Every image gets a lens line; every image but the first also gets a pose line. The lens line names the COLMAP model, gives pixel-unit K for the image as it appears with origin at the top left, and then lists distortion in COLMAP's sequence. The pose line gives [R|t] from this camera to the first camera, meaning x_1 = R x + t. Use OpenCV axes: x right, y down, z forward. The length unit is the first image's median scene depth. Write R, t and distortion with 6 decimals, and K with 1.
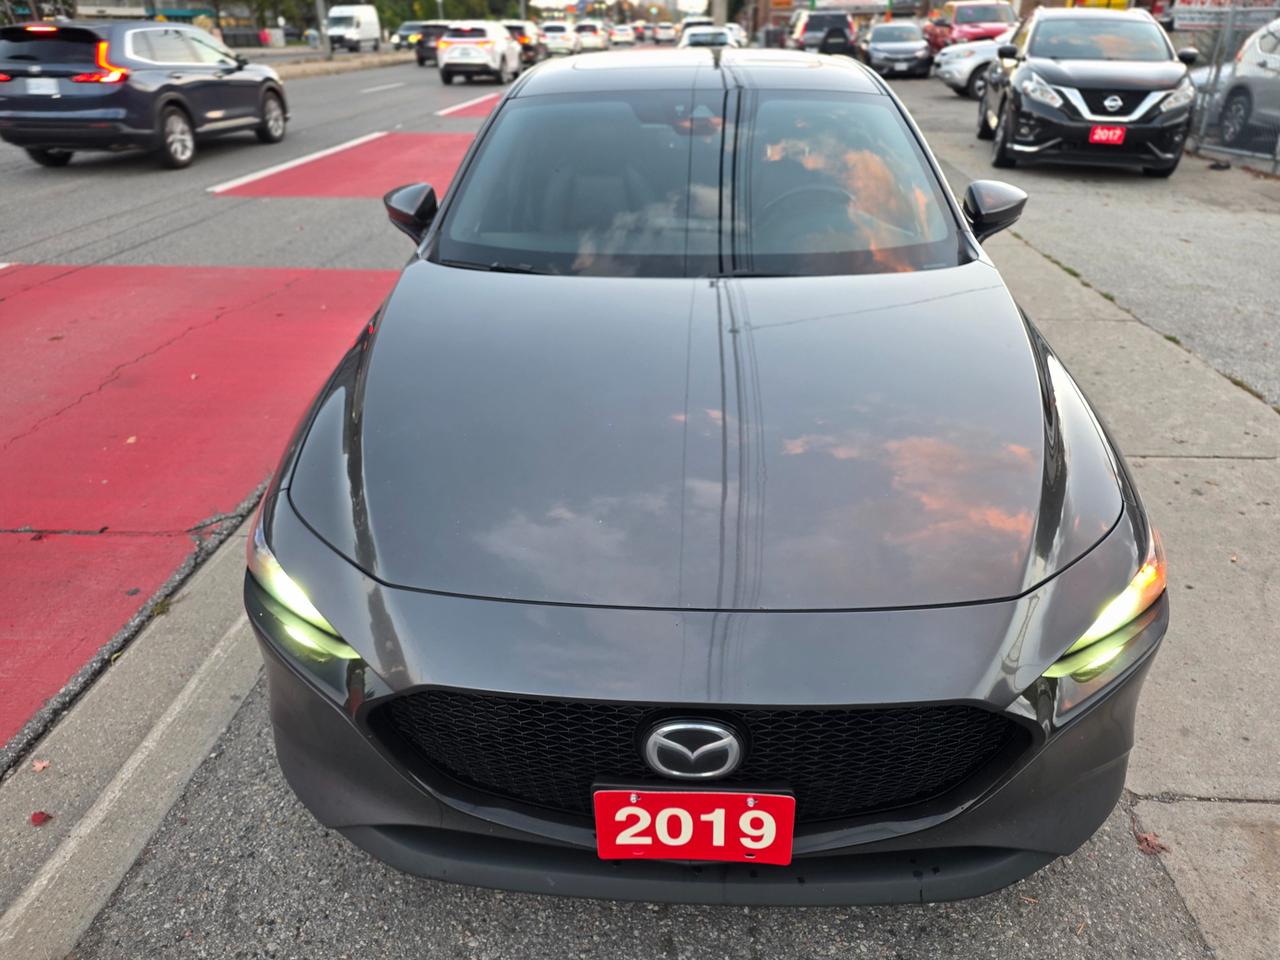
lens RADIAL K [[869.2, 0, 640.0], [0, 869.2, 480.0], [0, 0, 1]] dist [0.004947, 0.007087]
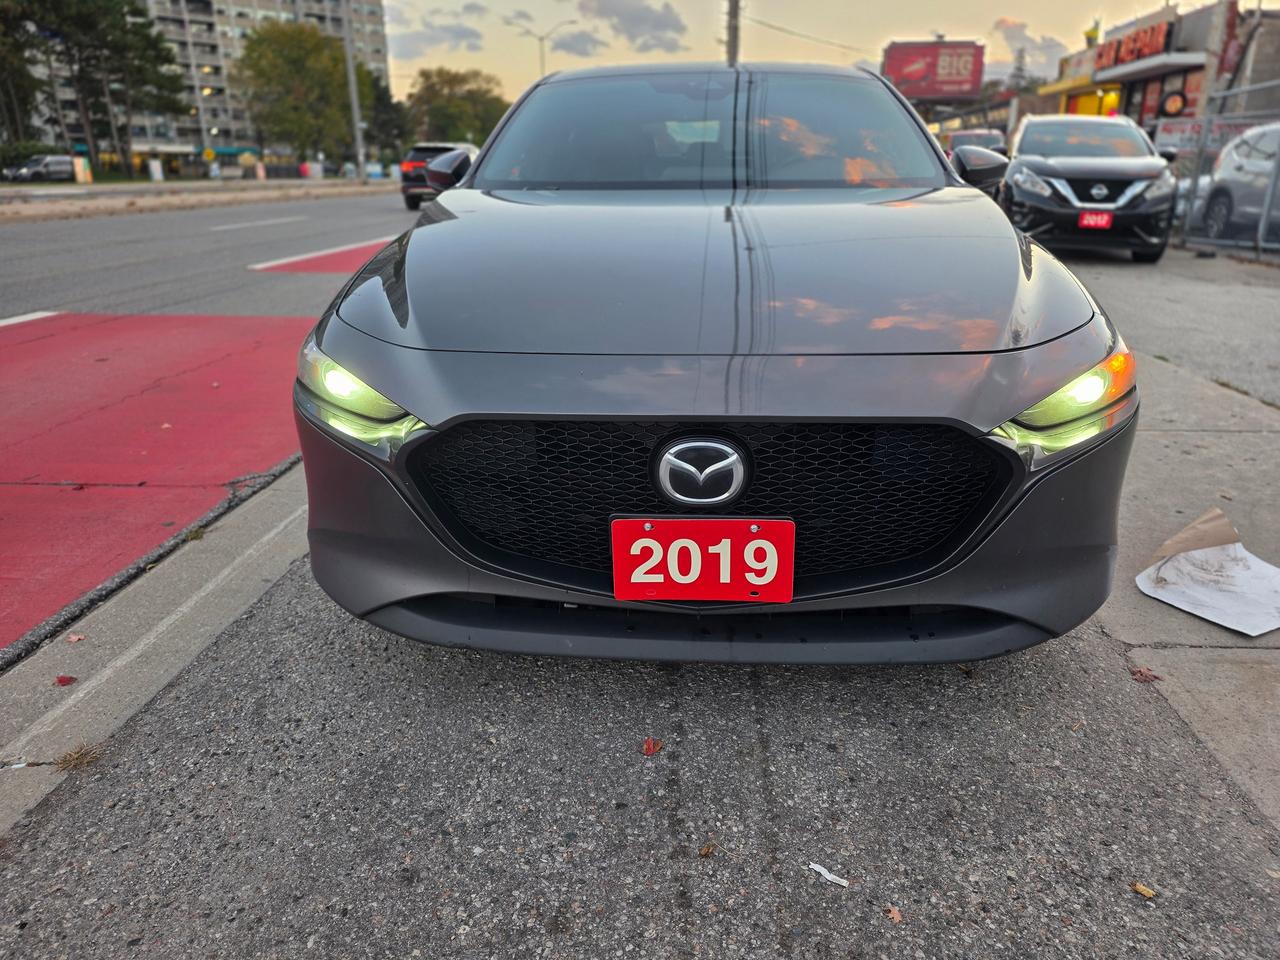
lens RADIAL K [[863.0, 0, 648.3], [0, 863.0, 488.2], [0, 0, 1]] dist [0.034264, -0.021432]
pose [[0.999952, 0.007294, -0.006505, 0.000373], [-0.008080, 0.991439, -0.130324, 0.242192], [0.005499, 0.130370, 0.991450, -0.042674]]
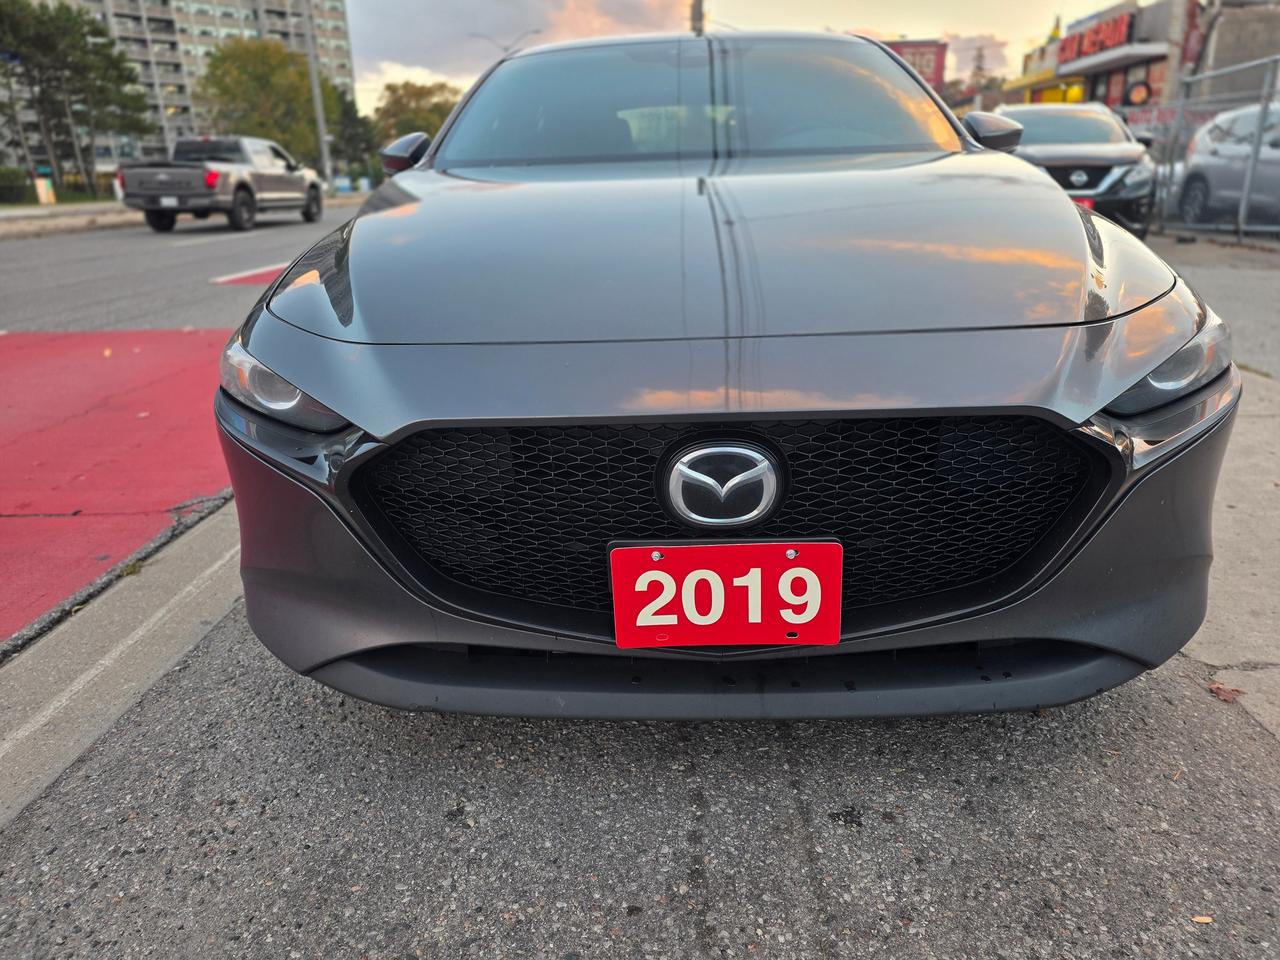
lens RADIAL K [[862.7, 0, 640.0], [0, 862.7, 480.0], [0, 0, 1]] dist [0.017769, -0.001285]
pose [[0.999620, -0.026091, 0.008914, -0.015136], [0.027109, 0.989064, -0.144974, 0.218908], [-0.005034, 0.145161, 0.989395, 0.073680]]
